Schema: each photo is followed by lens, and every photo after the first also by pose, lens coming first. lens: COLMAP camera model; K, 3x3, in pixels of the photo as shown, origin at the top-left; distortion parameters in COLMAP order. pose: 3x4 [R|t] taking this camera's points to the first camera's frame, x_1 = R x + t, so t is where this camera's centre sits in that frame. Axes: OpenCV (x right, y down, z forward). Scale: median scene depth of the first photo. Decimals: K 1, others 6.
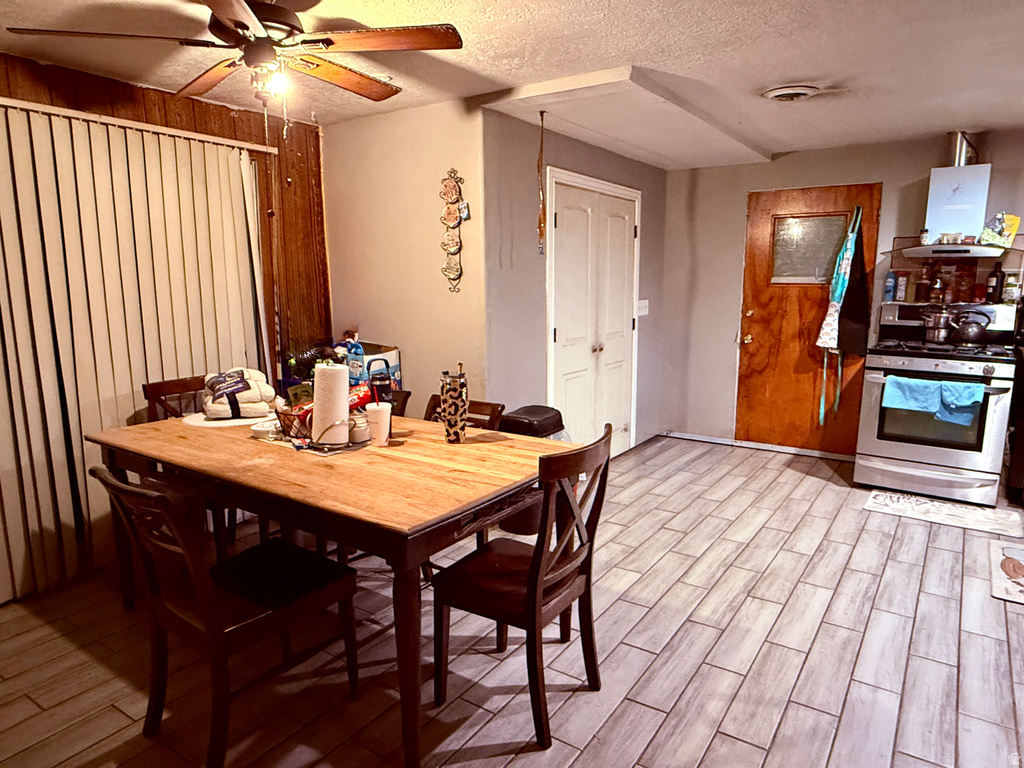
lens RADIAL K [[659.0, 0, 512.6], [0, 659.0, 384.4], [0, 0, 1]] dist [0.002464, 0.001301]
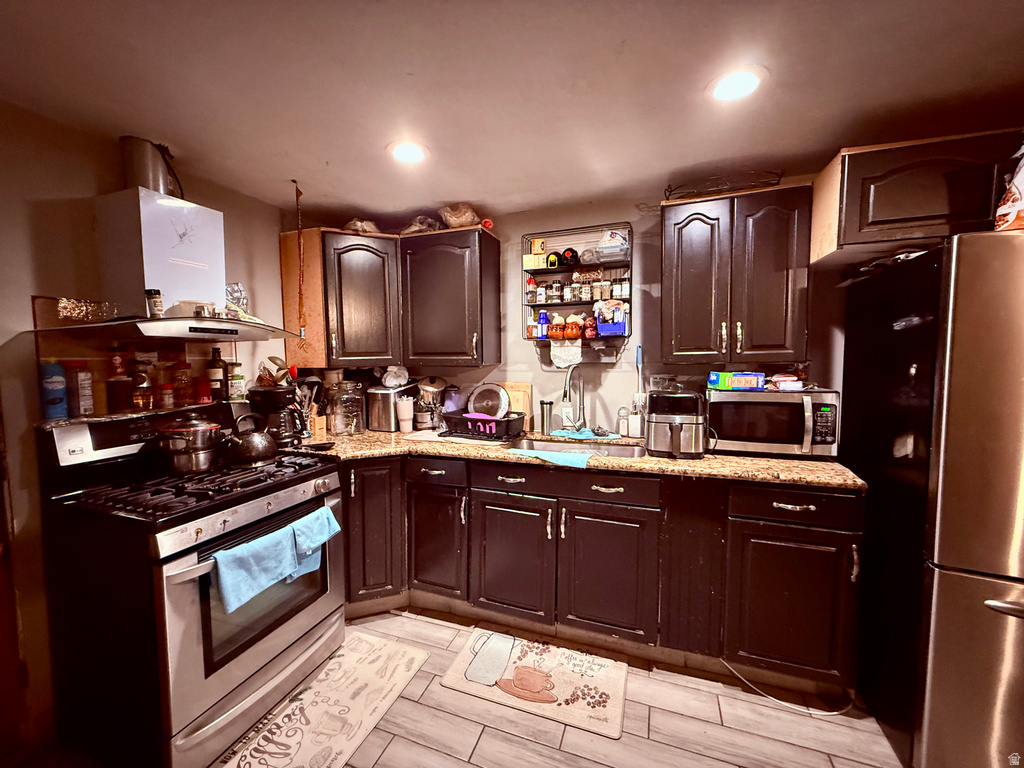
lens RADIAL K [[409.1, 0, 512.0], [0, 409.1, 383.5], [0, 0, 1]] dist [0.002246, 0.000173]
pose [[-0.251095, -0.064871, 0.965786, 0.199948], [0.163906, 0.980494, 0.108472, -0.147186], [-0.953984, 0.185535, -0.235565, 0.829937]]
